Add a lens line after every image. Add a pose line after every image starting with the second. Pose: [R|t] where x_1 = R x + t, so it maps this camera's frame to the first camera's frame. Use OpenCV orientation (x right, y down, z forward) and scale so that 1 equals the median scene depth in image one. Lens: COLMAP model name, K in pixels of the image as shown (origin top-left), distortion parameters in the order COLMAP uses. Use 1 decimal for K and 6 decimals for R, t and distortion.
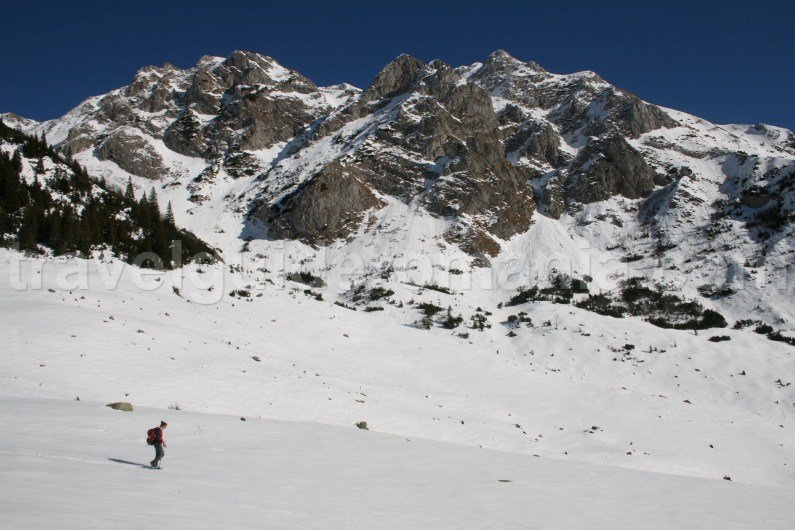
lens RADIAL K [[675.8, 0, 397.5], [0, 675.8, 265.0], [0, 0, 1]] dist [-0.140043, 0.134241]
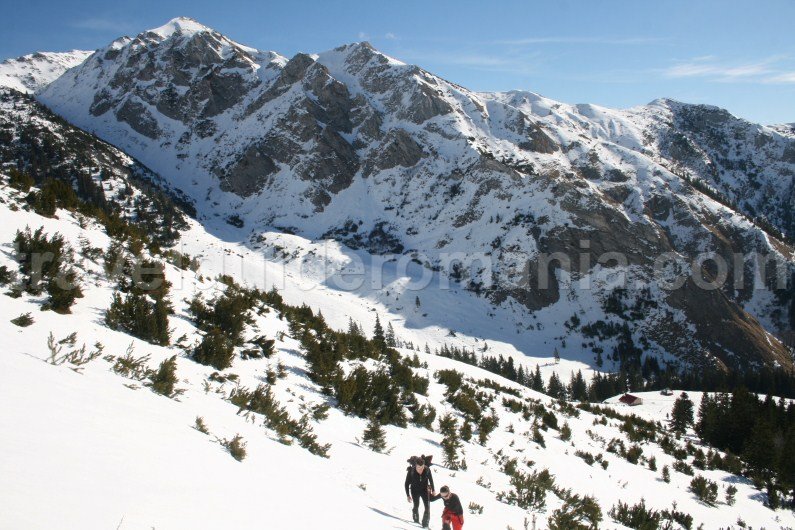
lens RADIAL K [[675.8, 0, 397.5], [0, 675.8, 265.0], [0, 0, 1]] dist [-0.140043, 0.134241]
pose [[0.999840, -0.017853, -0.000739, 0.294586], [0.017314, 0.957789, 0.286950, -0.350249], [-0.004415, -0.286917, 0.957945, -0.844887]]
